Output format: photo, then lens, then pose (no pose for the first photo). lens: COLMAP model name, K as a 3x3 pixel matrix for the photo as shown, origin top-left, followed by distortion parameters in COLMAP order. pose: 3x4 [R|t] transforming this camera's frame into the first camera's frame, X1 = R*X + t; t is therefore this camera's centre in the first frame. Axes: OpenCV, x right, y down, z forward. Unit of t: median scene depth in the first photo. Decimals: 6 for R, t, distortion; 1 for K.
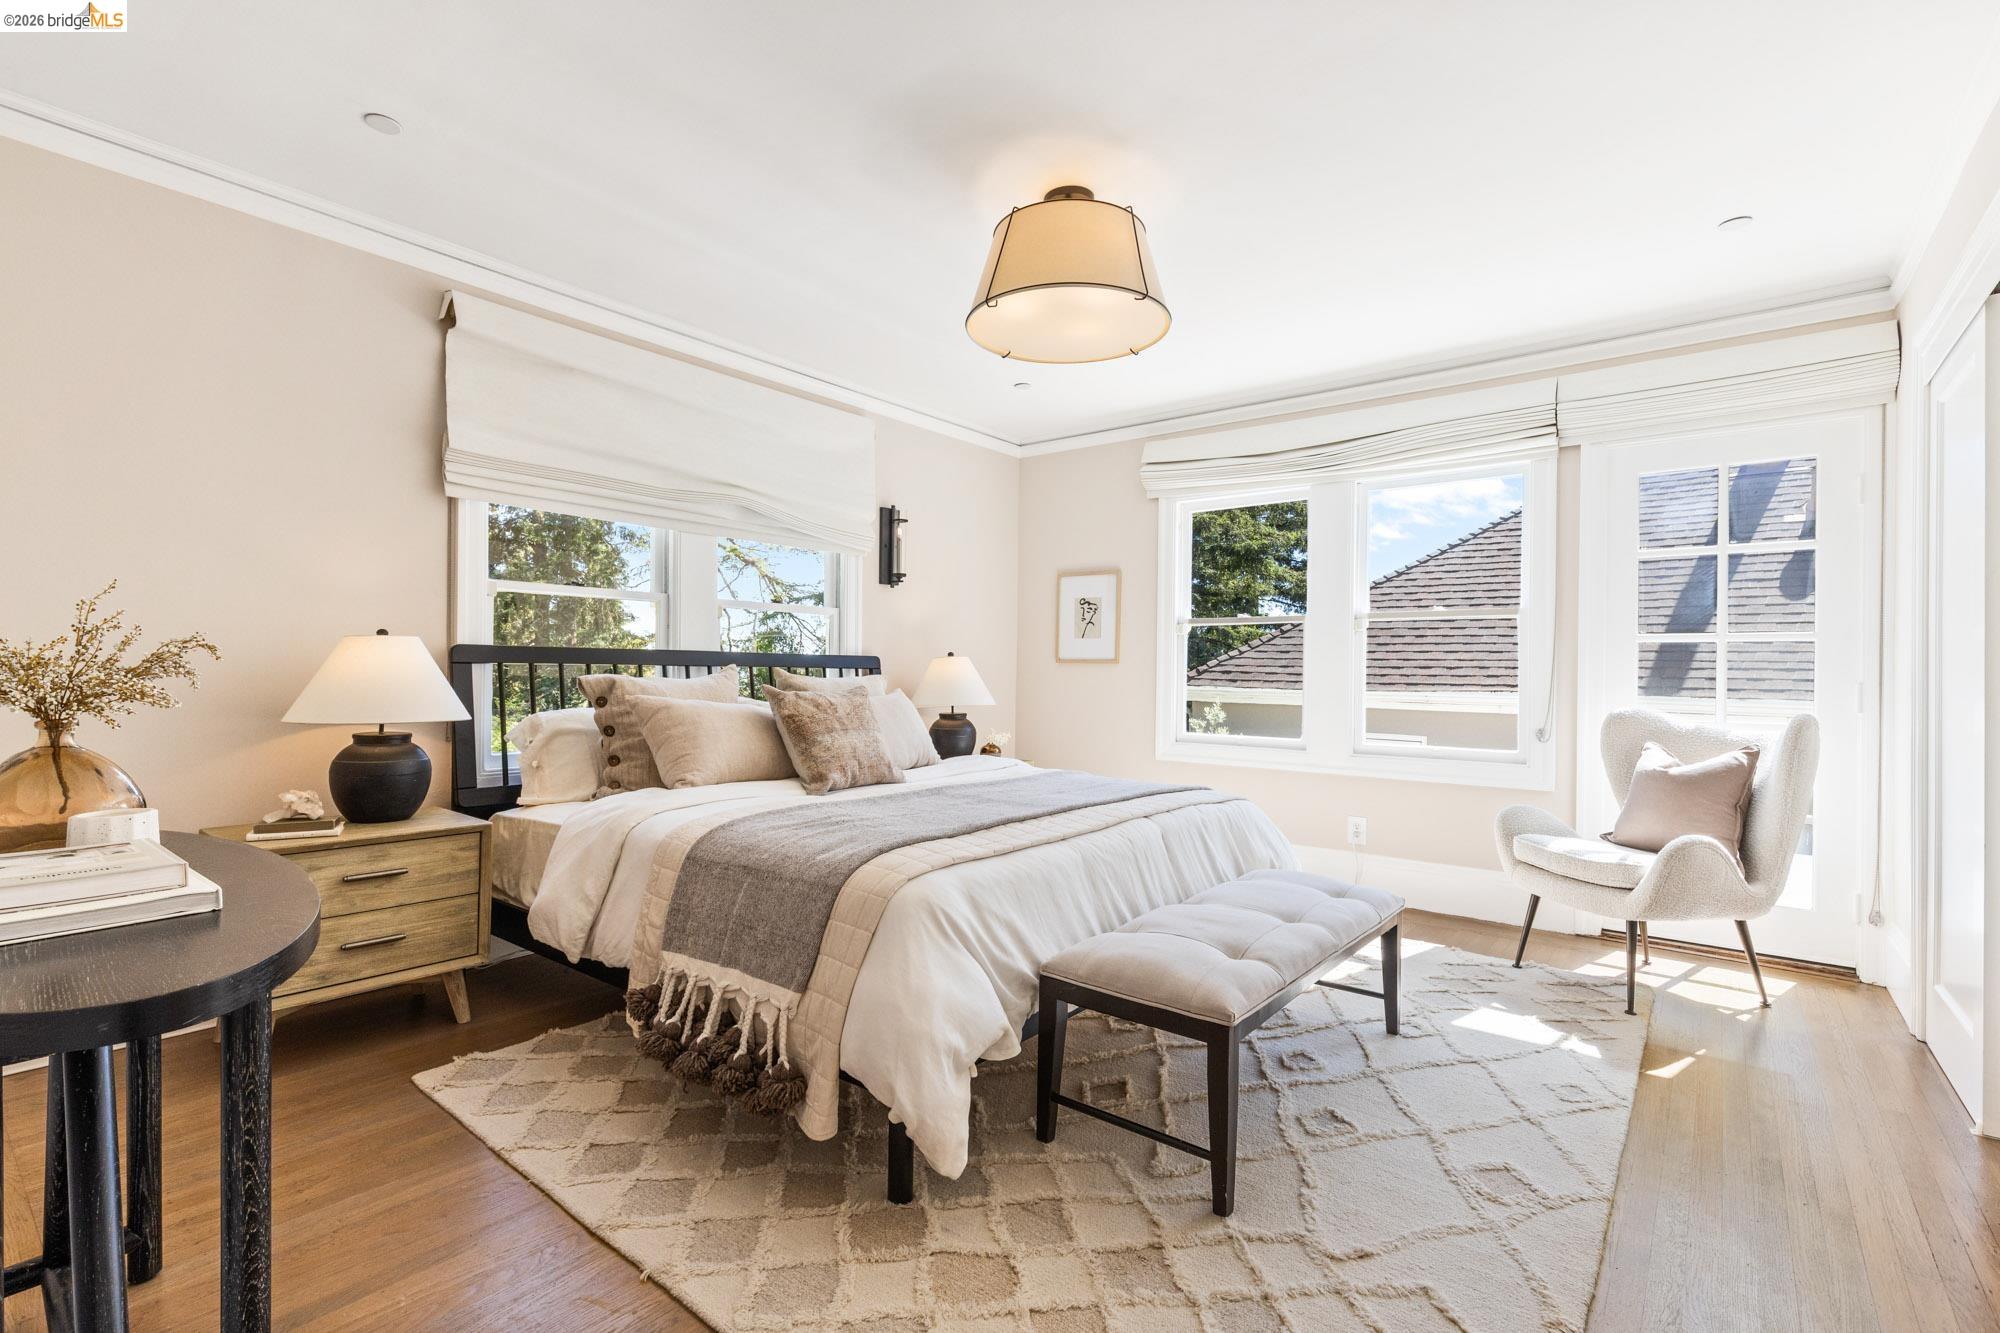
lens RADIAL K [[900.7, 0, 1000.0], [0, 900.7, 666.5], [0, 0, 1]] dist [0.002805, 0.000086]
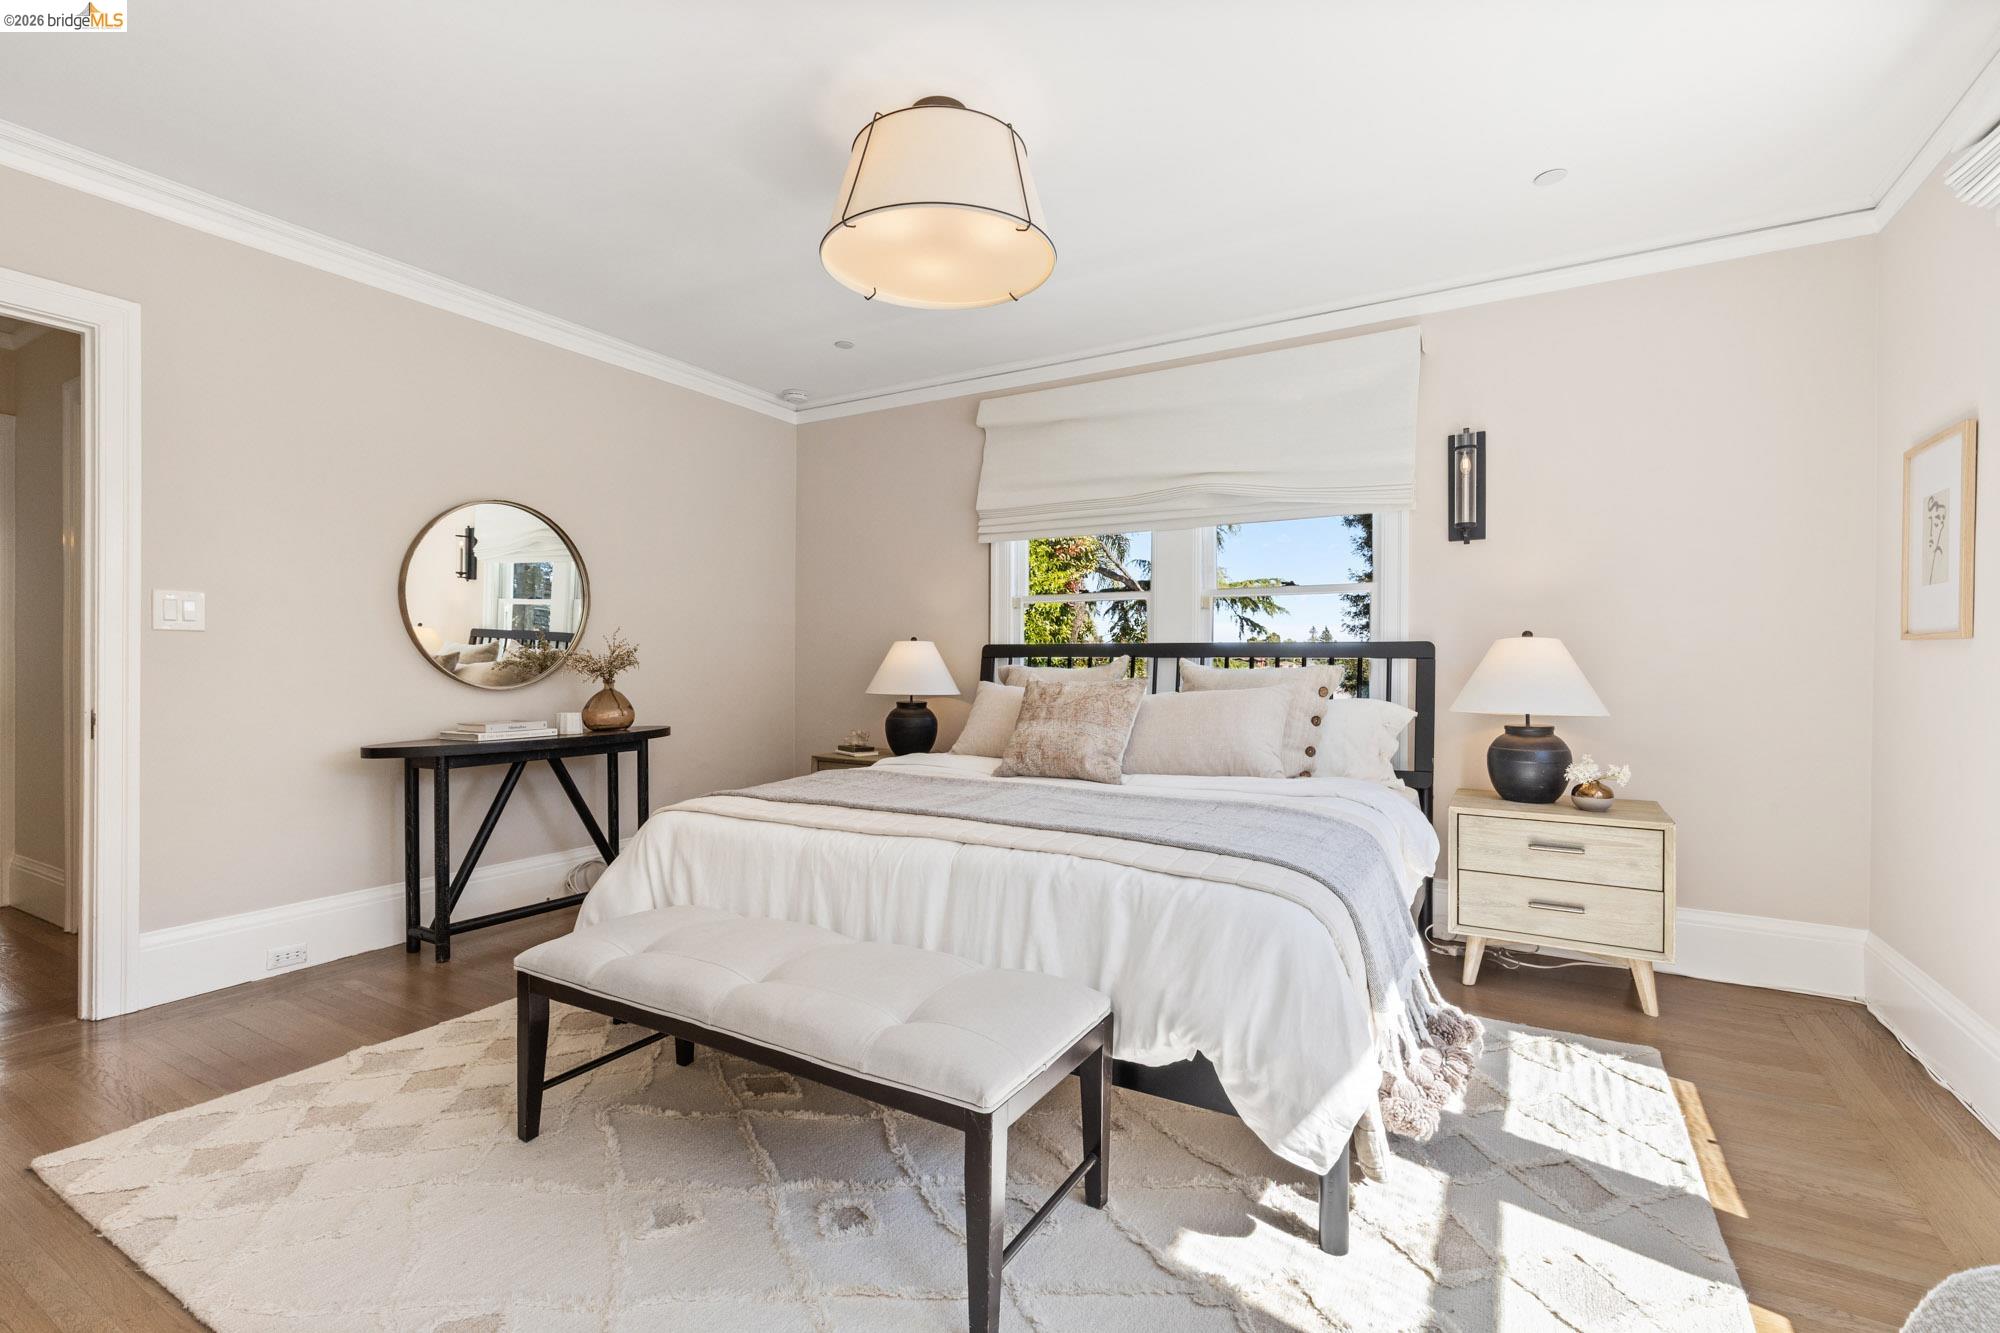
lens RADIAL K [[900.7, 0, 1000.0], [0, 900.7, 666.5], [0, 0, 1]] dist [0.002805, 0.000086]
pose [[0.136572, -0.001129, -0.990630, 0.749170], [0.004570, 0.999989, -0.000510, 0.010752], [0.990620, -0.004458, 0.136575, 0.742856]]
